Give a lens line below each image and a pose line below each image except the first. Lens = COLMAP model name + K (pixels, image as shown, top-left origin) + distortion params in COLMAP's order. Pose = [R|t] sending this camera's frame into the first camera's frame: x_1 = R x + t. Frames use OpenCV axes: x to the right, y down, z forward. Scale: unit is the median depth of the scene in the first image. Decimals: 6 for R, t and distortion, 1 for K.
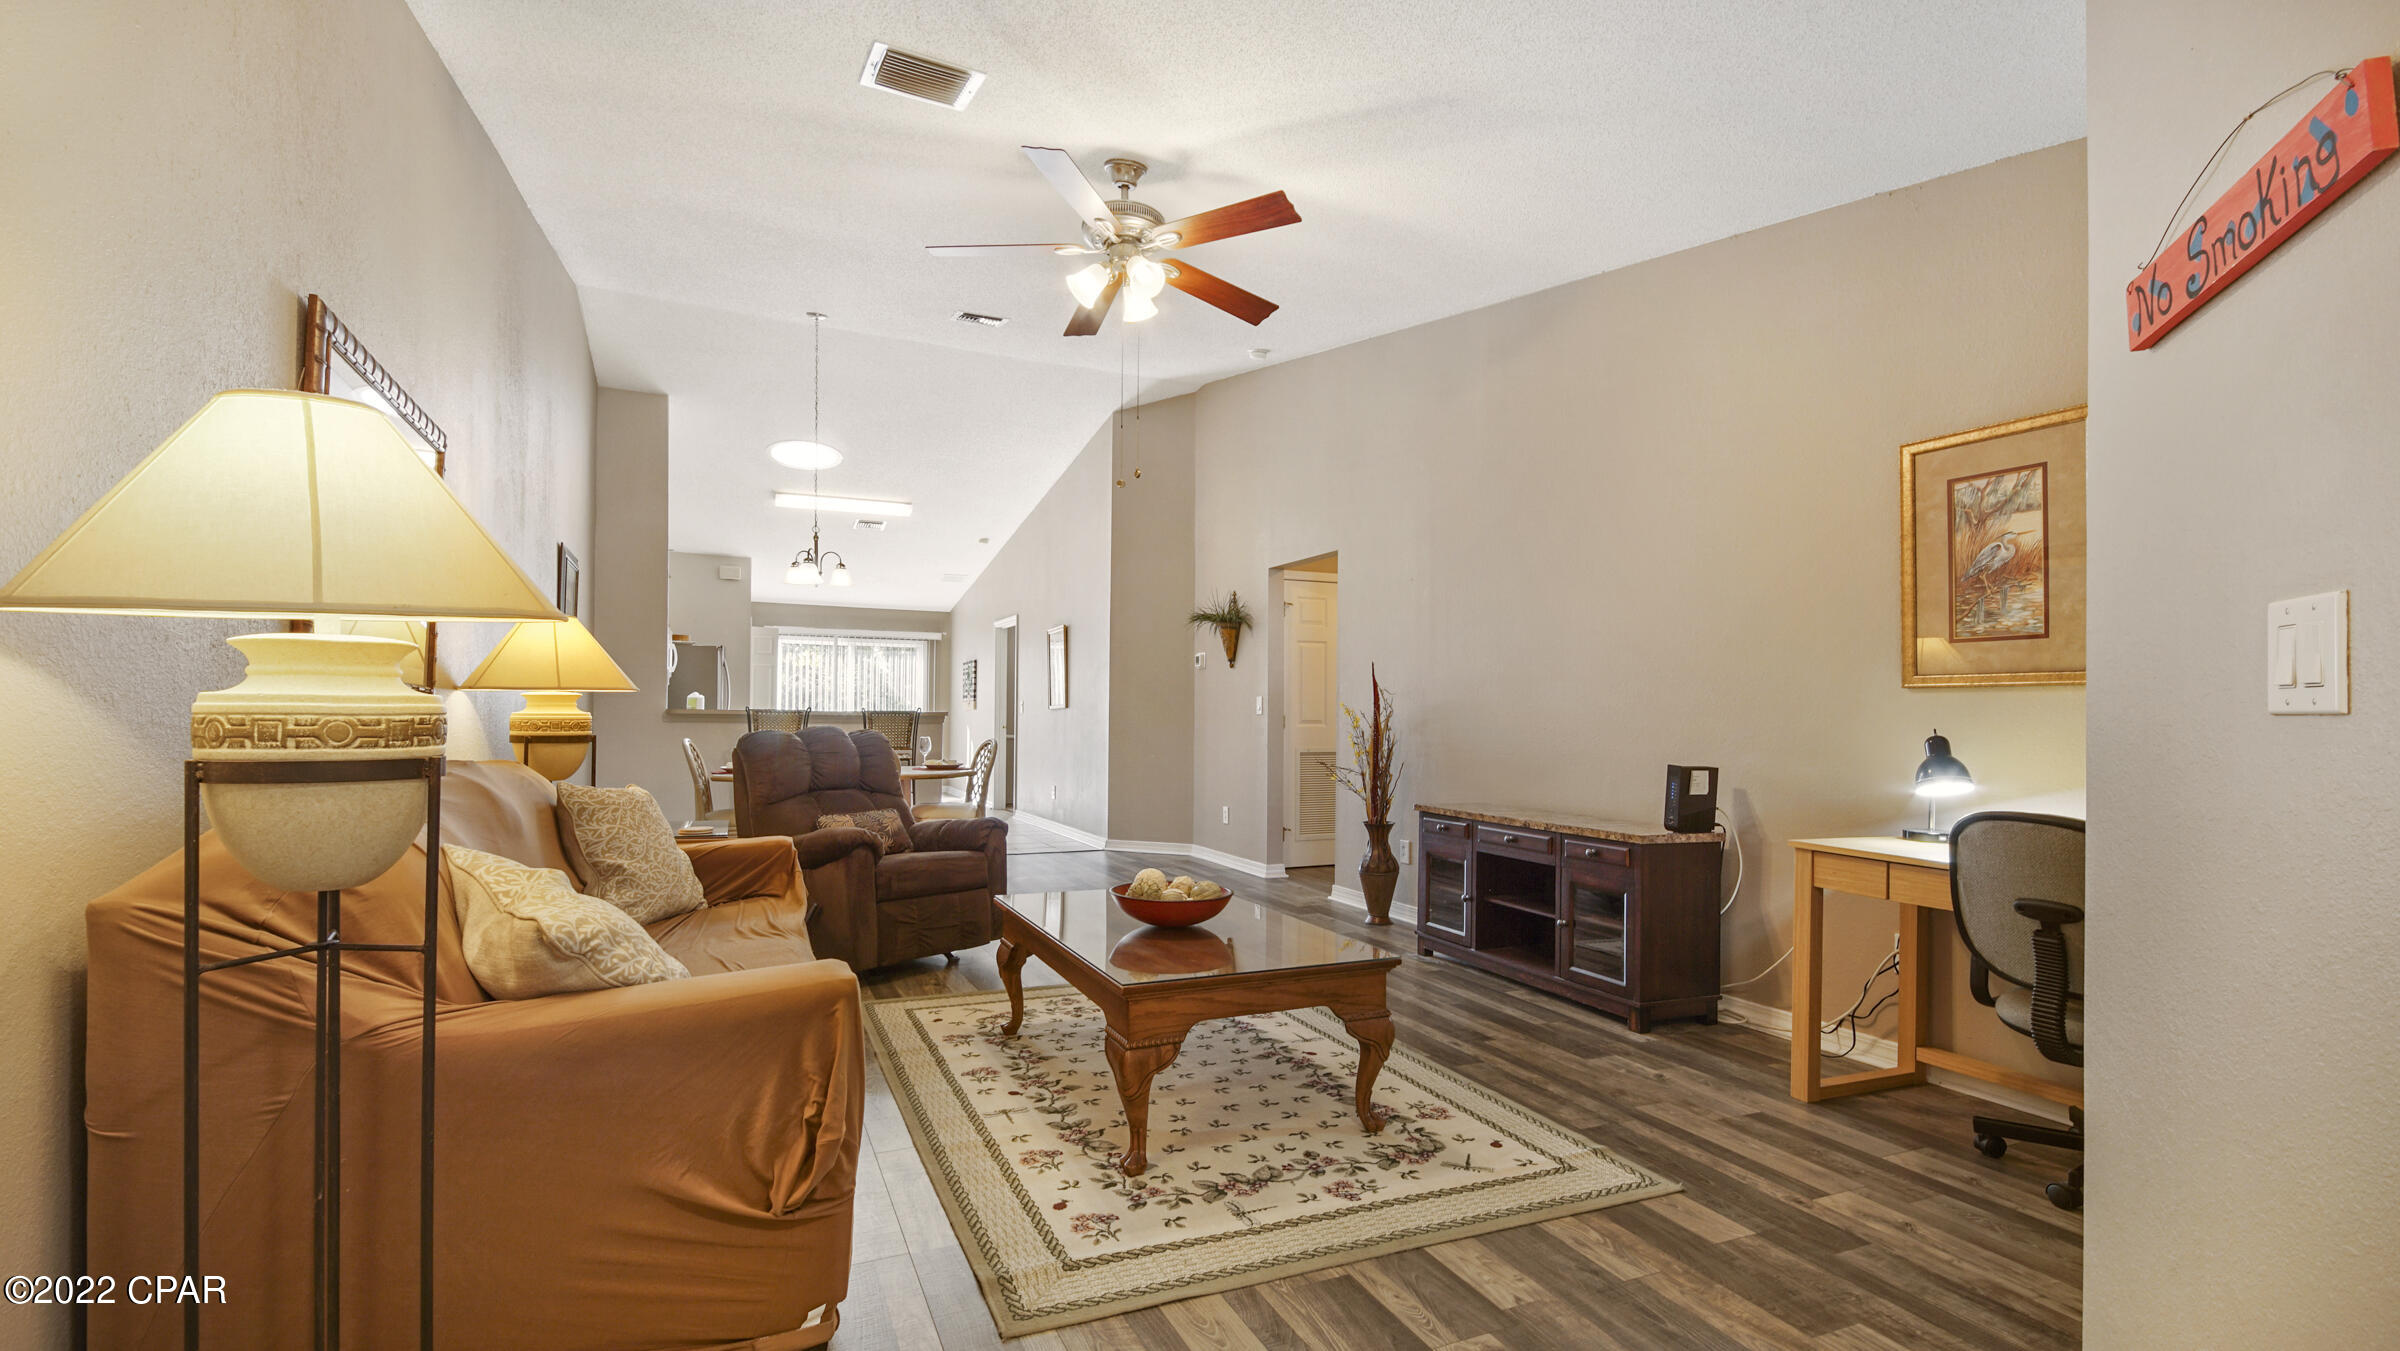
lens RADIAL K [[1098.3, 0, 1177.3], [0, 1098.3, 713.5], [0, 0, 1]] dist [0.002229, -0.012822]
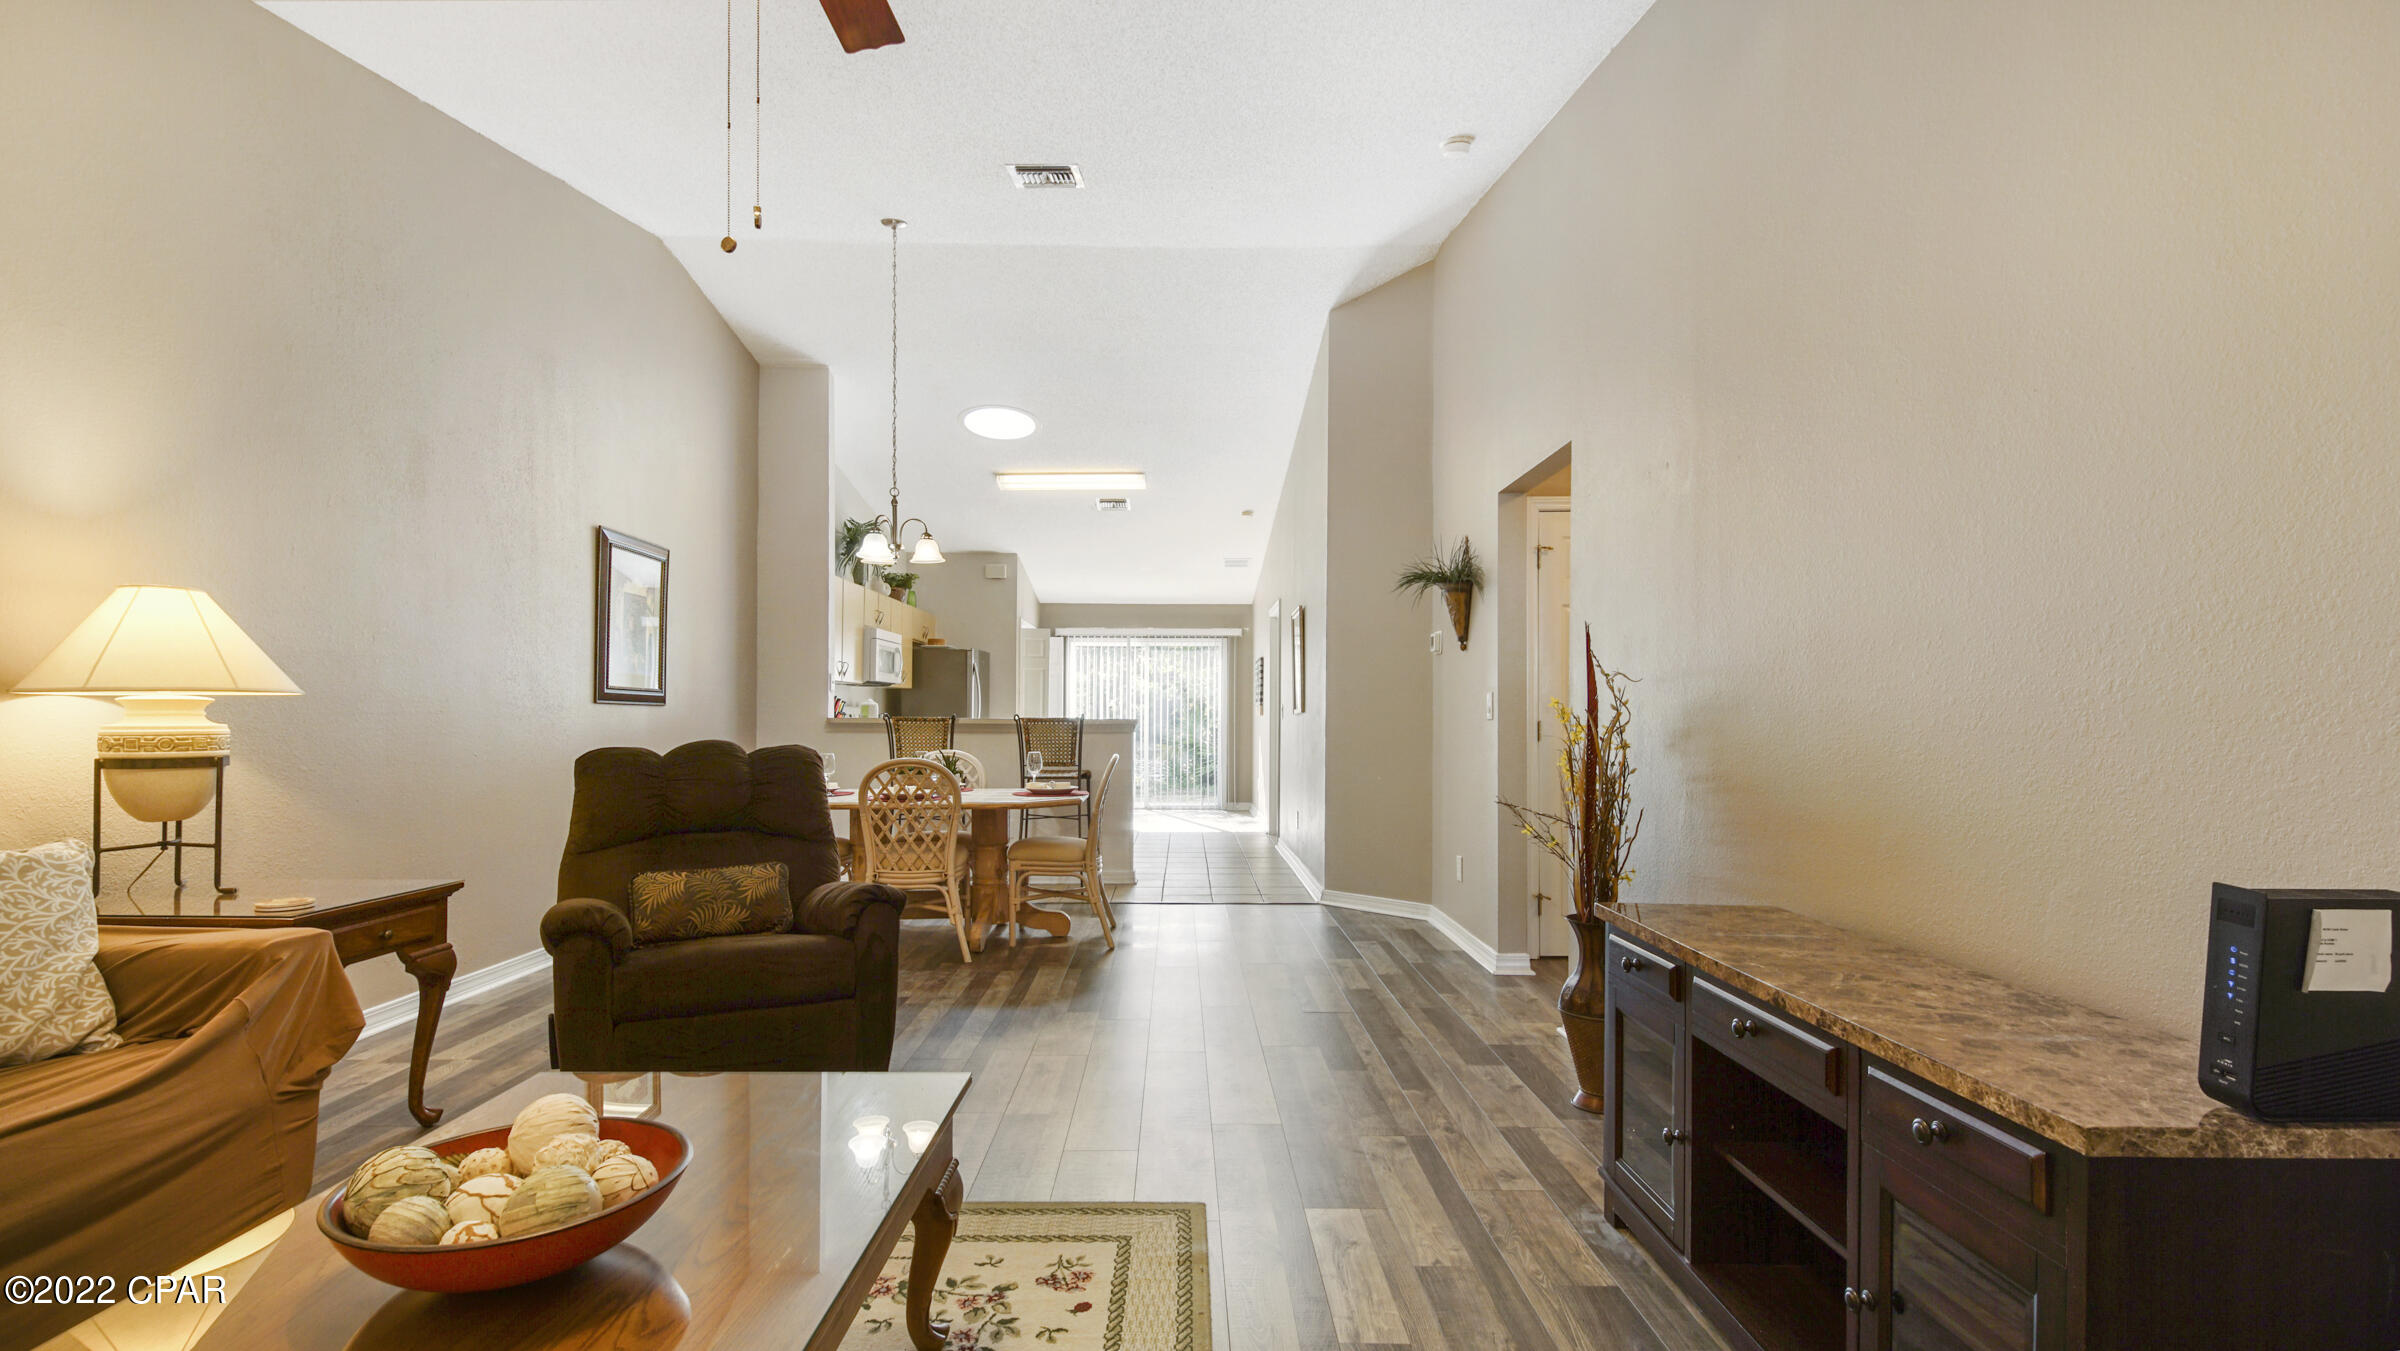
lens RADIAL K [[1098.3, 0, 1177.3], [0, 1098.3, 713.5], [0, 0, 1]] dist [0.002229, -0.012822]
pose [[0.917578, -0.010188, -0.397425, 0.160794], [0.008097, 0.999943, -0.006939, 0.000897], [0.397473, 0.003149, 0.917608, 0.323993]]
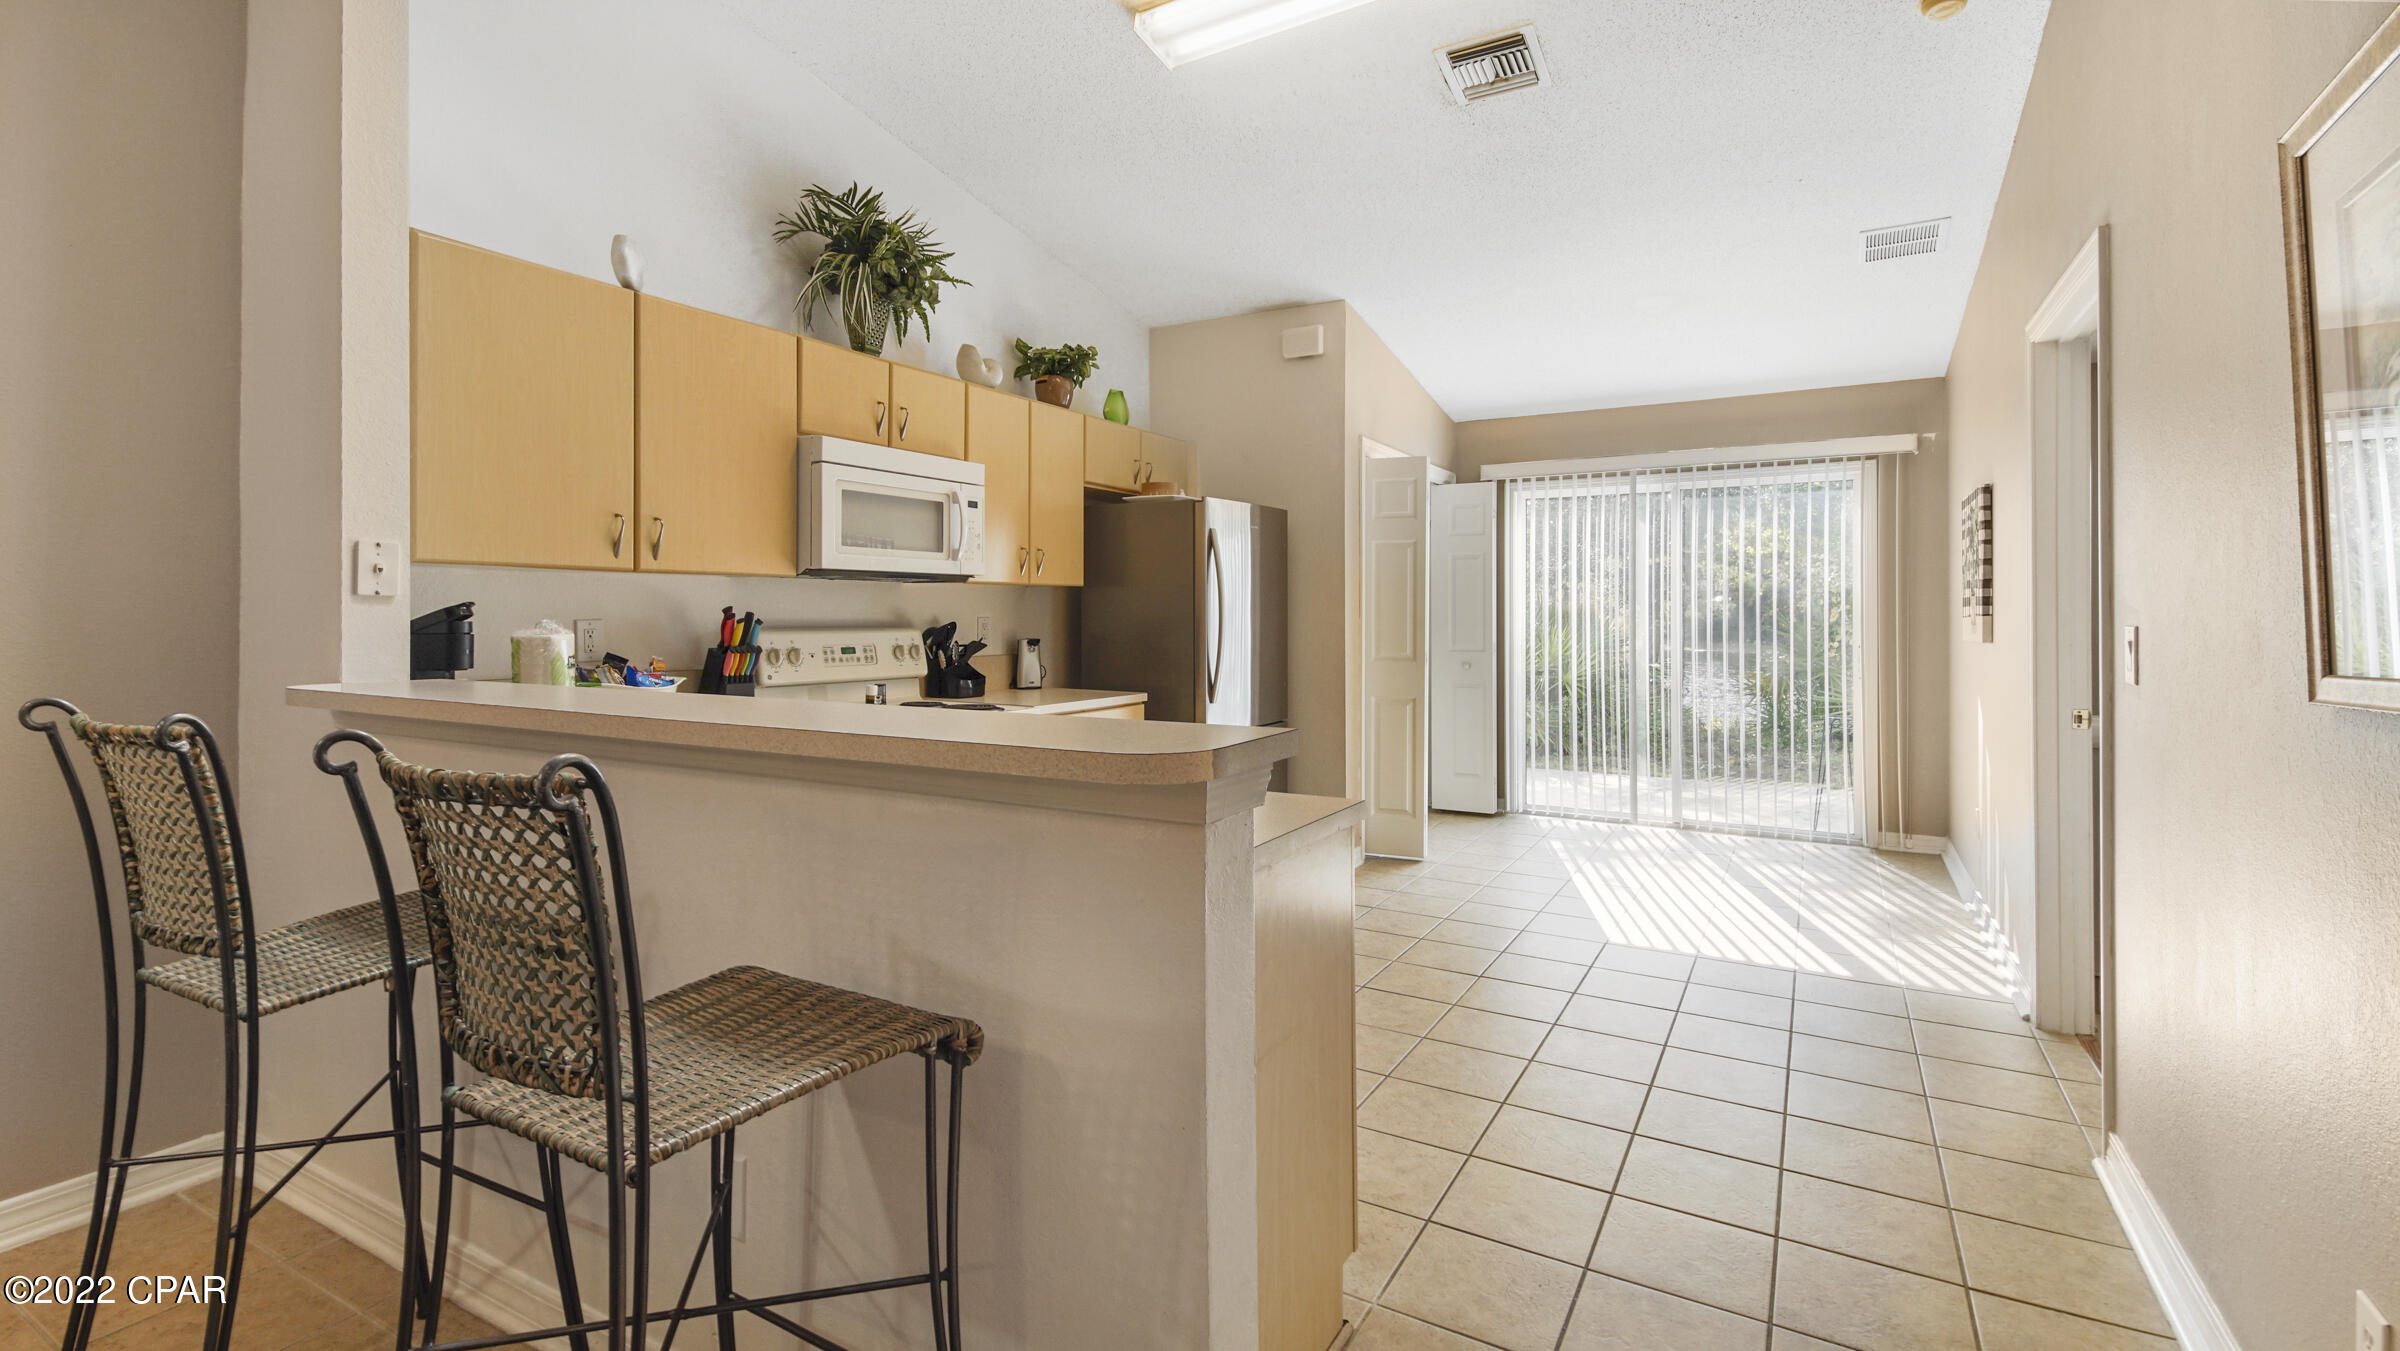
lens RADIAL K [[1134.6, 0, 1195.7], [0, 1134.6, 649.5], [0, 0, 1]] dist [0.028495, -0.029251]
pose [[0.610767, 0.002328, -0.791807, -0.106810], [0.012220, 0.999849, 0.012366, -0.014447], [0.791716, -0.017229, 0.610646, 1.058413]]
